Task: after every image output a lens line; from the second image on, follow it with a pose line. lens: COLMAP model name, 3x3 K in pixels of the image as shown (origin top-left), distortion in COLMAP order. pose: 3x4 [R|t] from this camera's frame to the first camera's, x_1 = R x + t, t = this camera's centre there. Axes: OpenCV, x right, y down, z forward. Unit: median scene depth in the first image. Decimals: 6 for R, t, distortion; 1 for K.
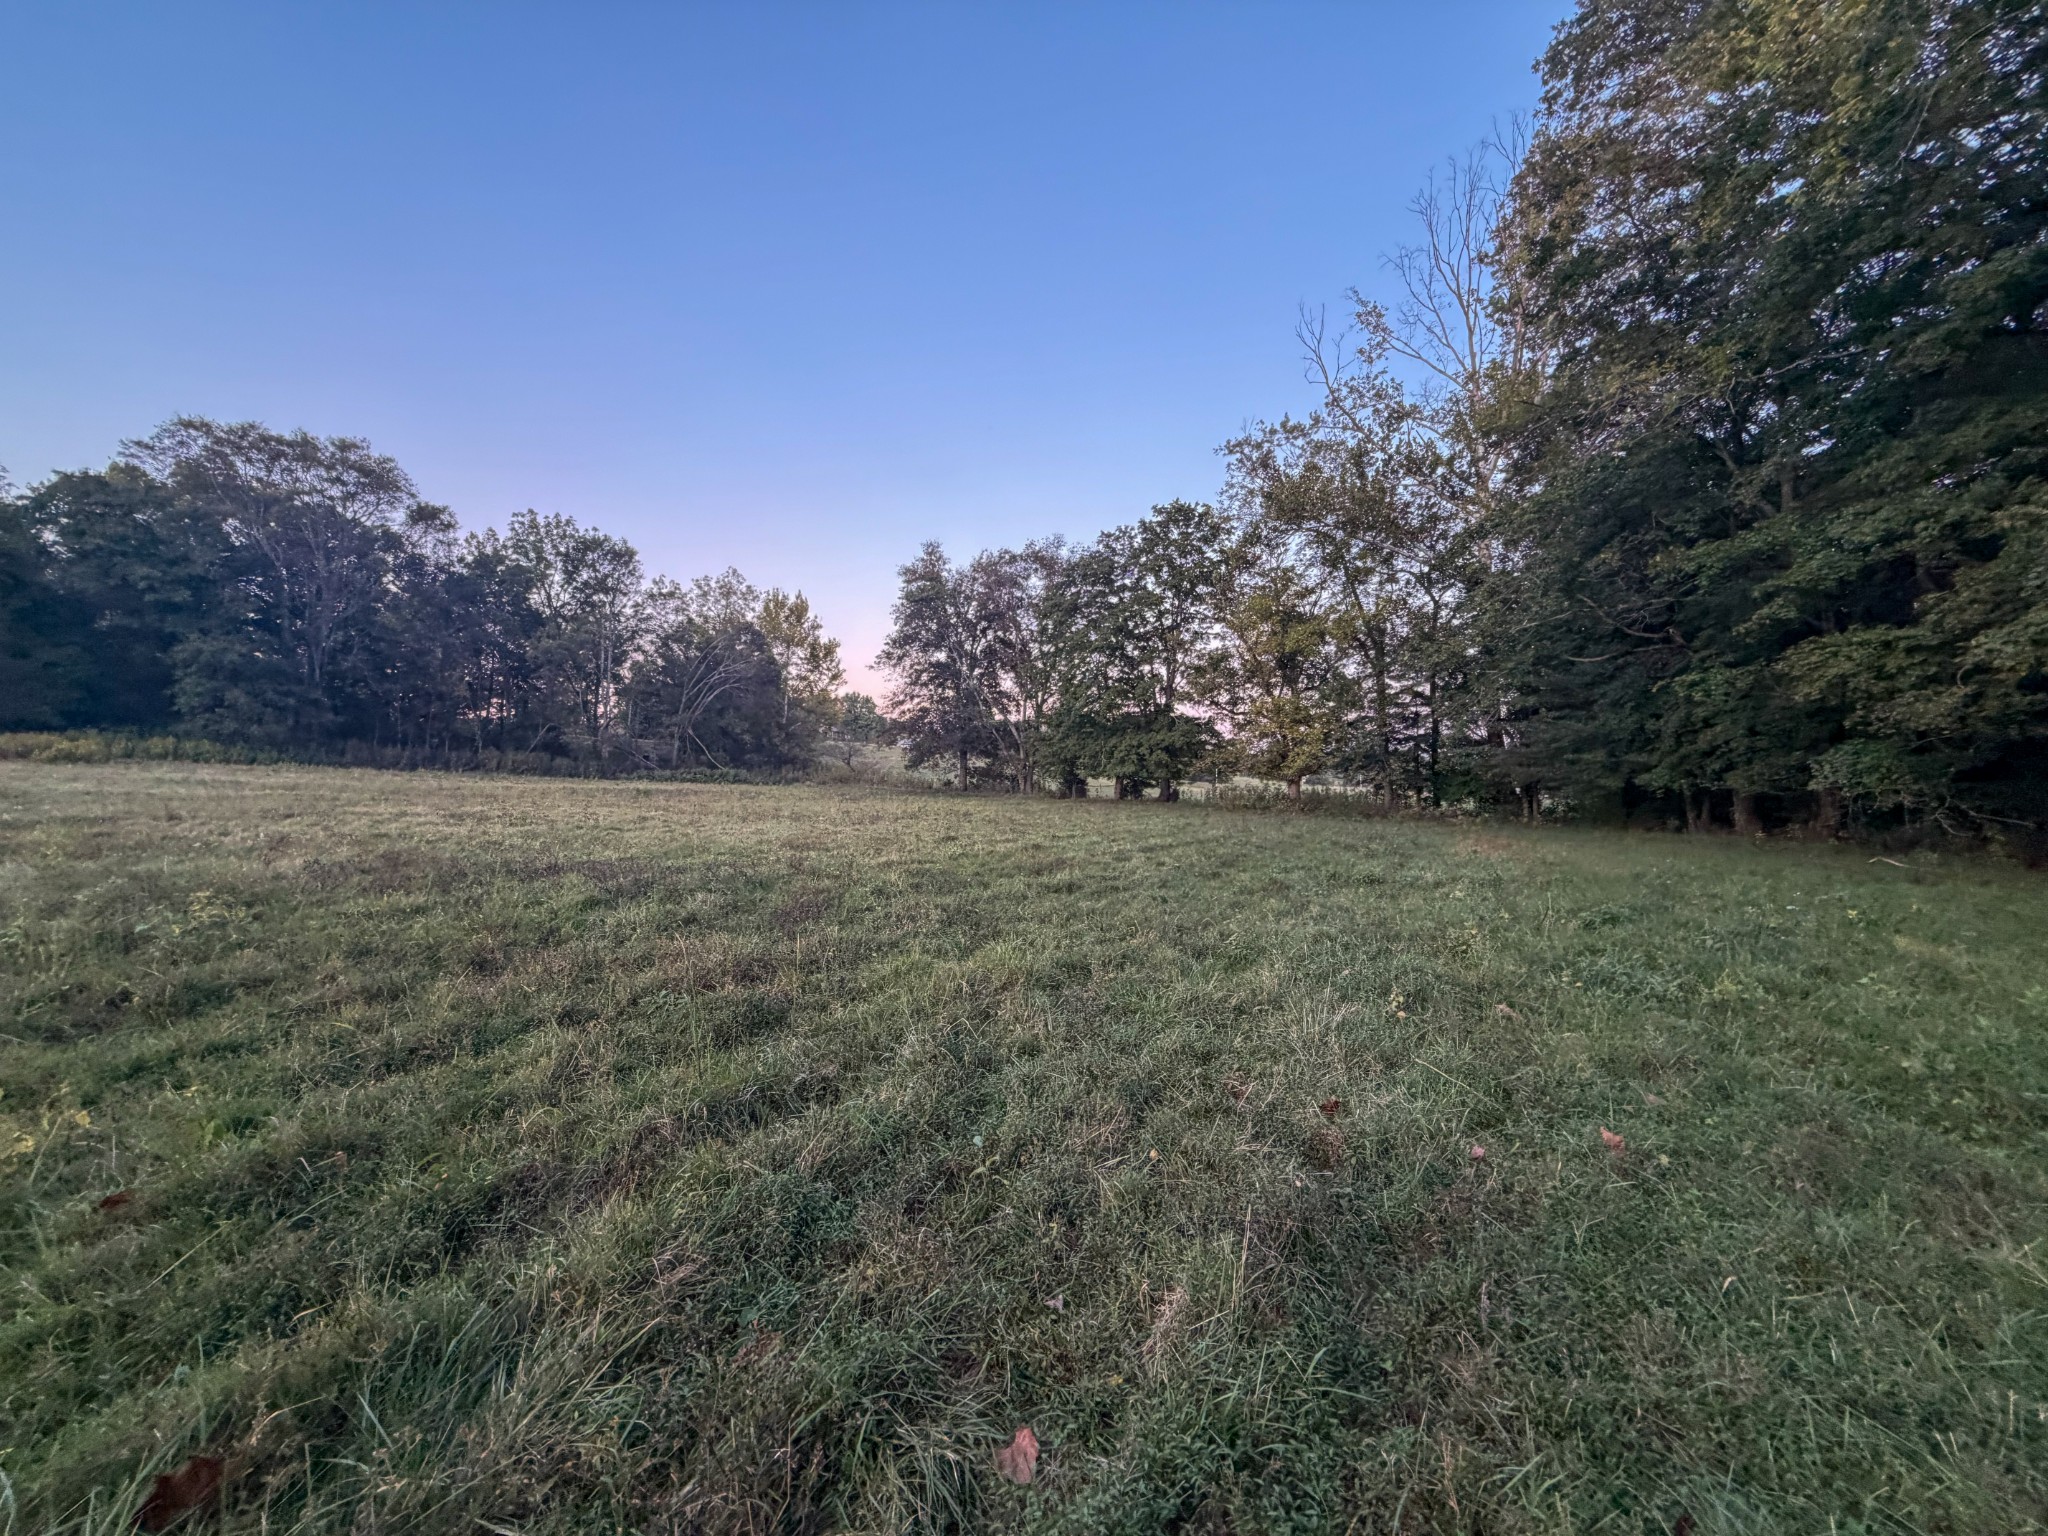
lens RADIAL K [[822.3, 0, 1015.6], [0, 822.3, 770.9], [0, 0, 1]] dist [0.005888, -0.000703]
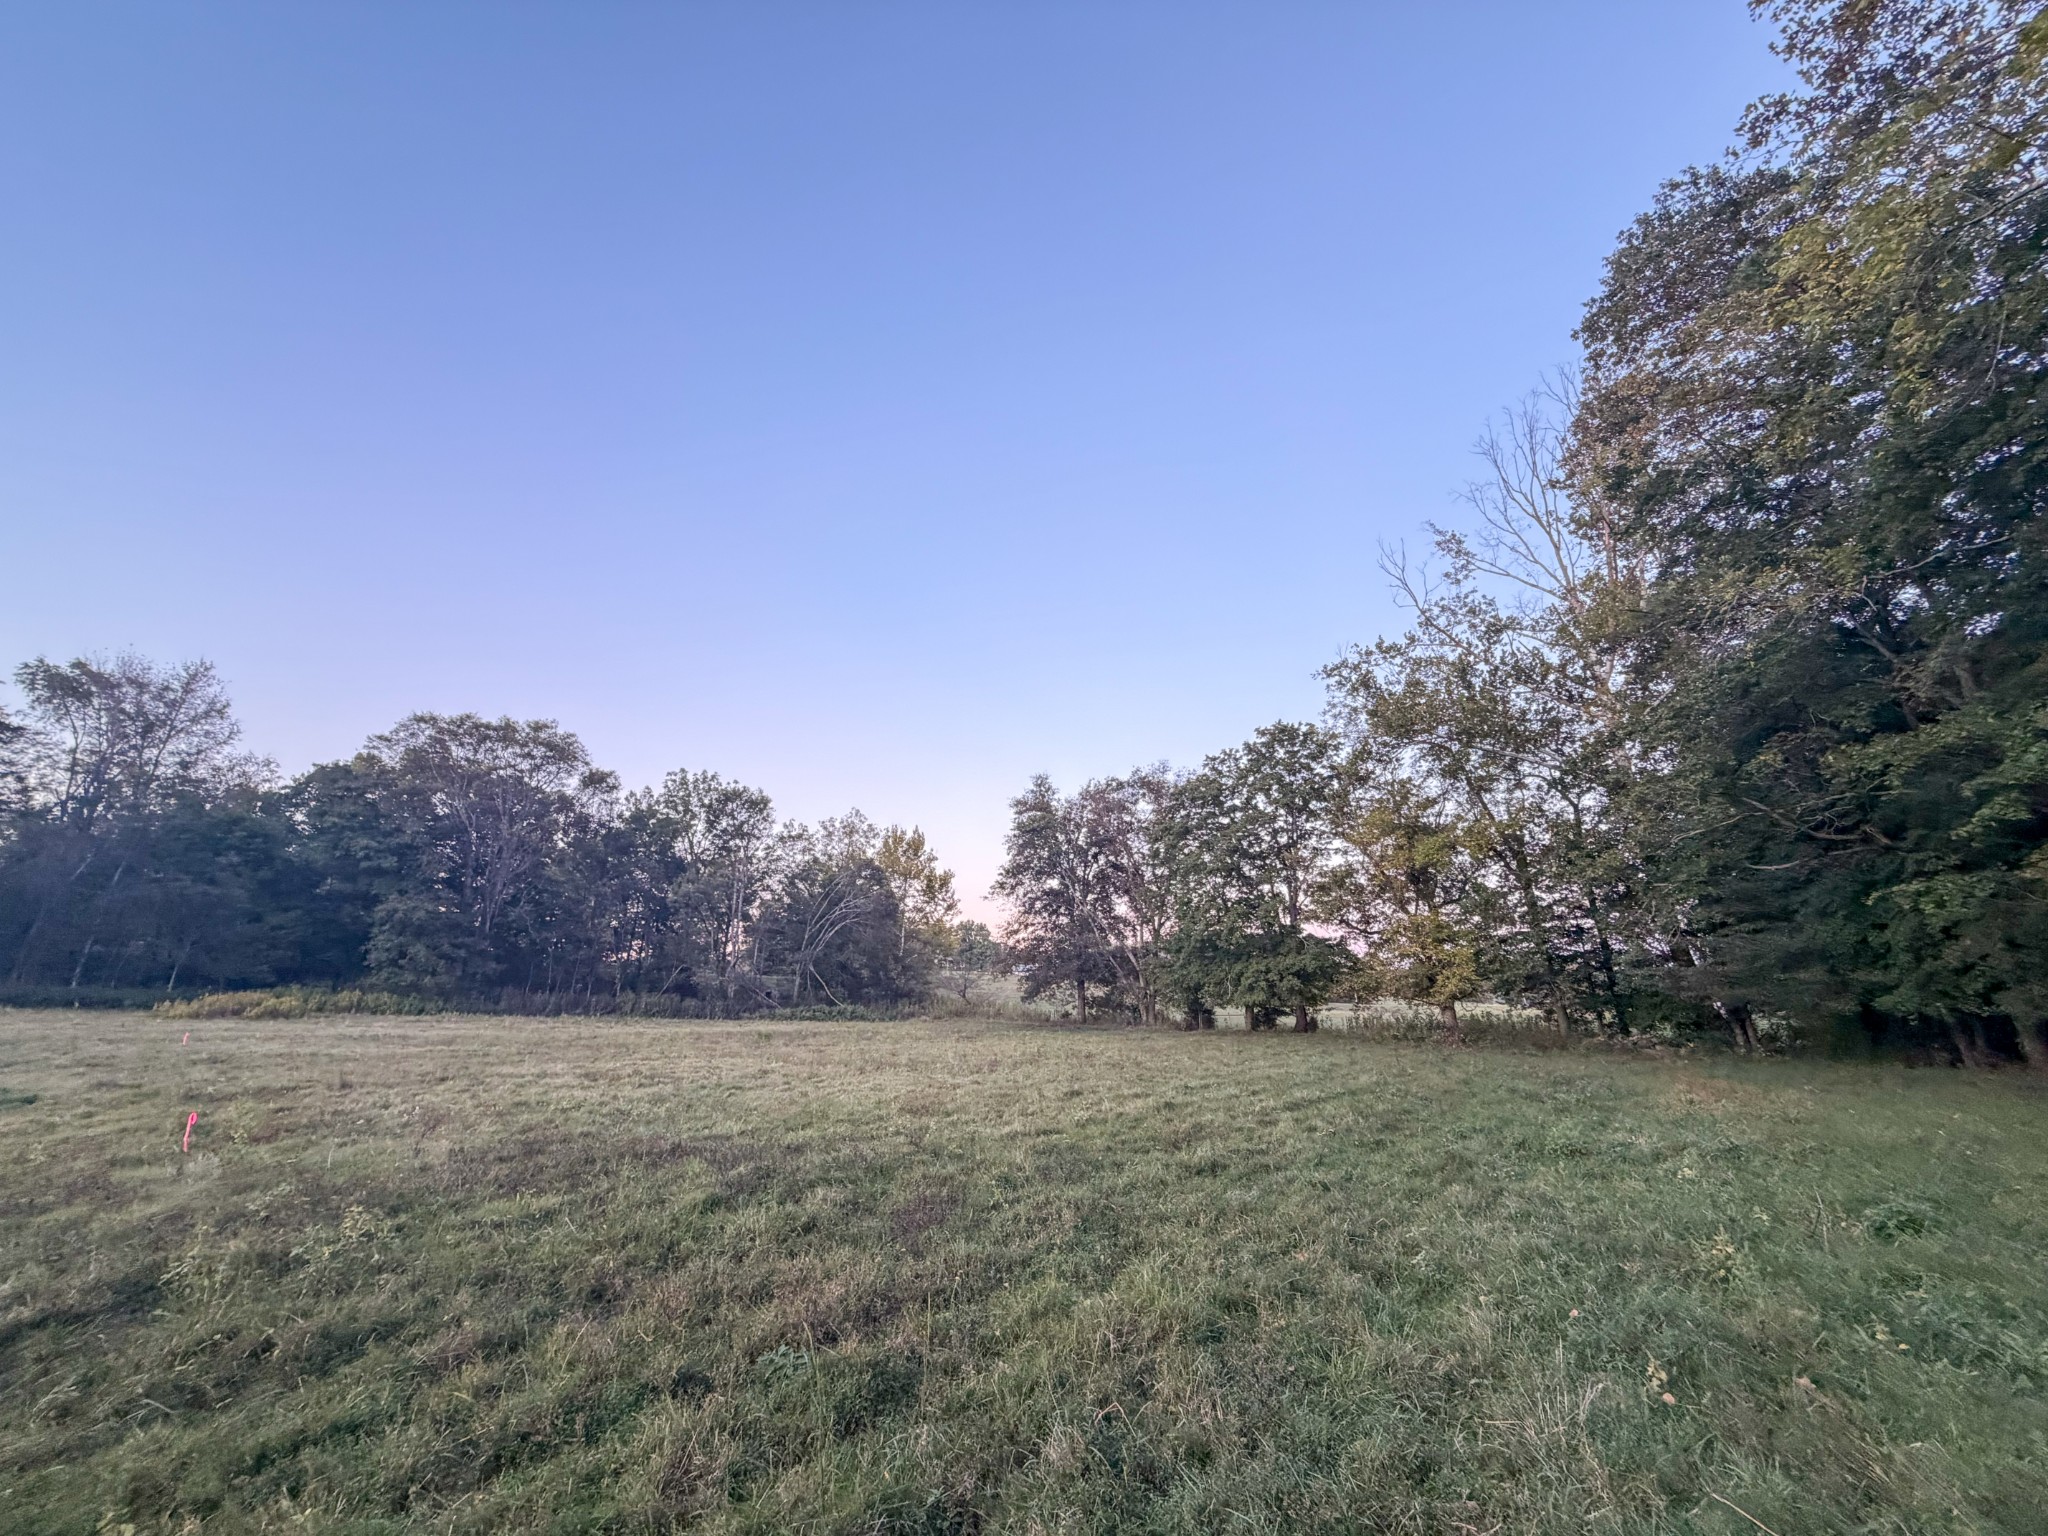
lens RADIAL K [[822.3, 0, 1015.7], [0, 822.3, 772.2], [0, 0, 1]] dist [0.005888, -0.000703]
pose [[0.989932, -0.062100, -0.127195, -0.000841], [0.026233, 0.963544, -0.266261, -0.005128], [0.139092, 0.260243, 0.955472, -0.000233]]
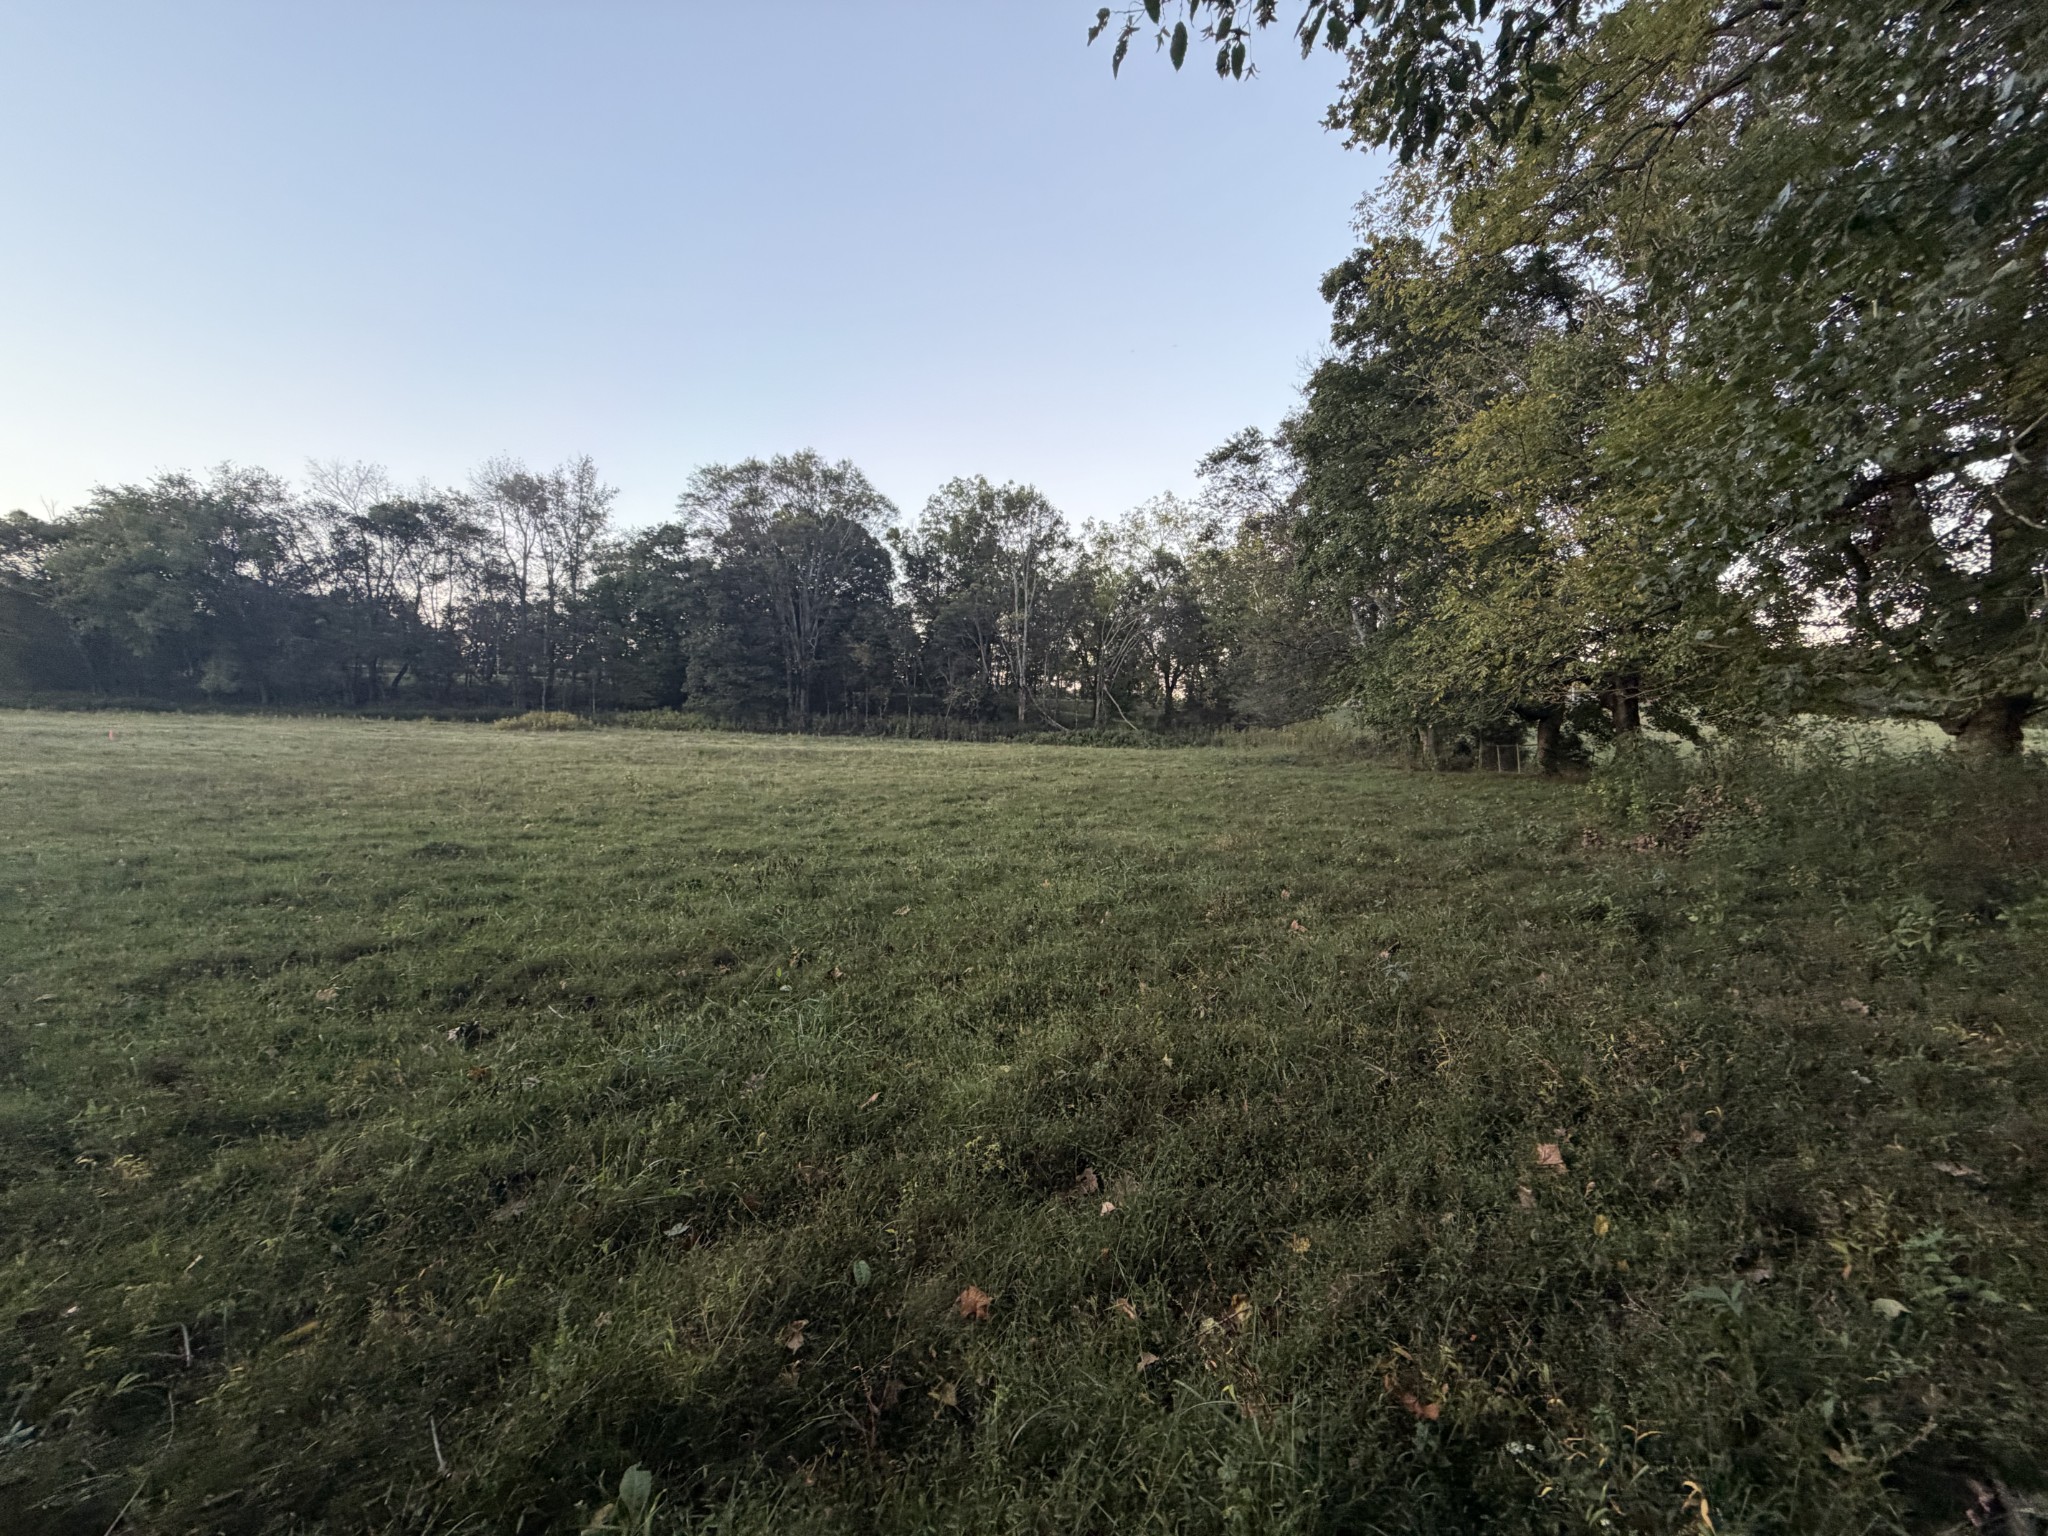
lens RADIAL K [[822.3, 0, 1016.4], [0, 822.3, 766.8], [0, 0, 1]] dist [0.005888, -0.000703]
pose [[0.663100, 0.009203, -0.748474, 0.297130], [0.013671, 0.999609, 0.024403, 0.021100], [0.748406, -0.026414, 0.662715, 0.491482]]
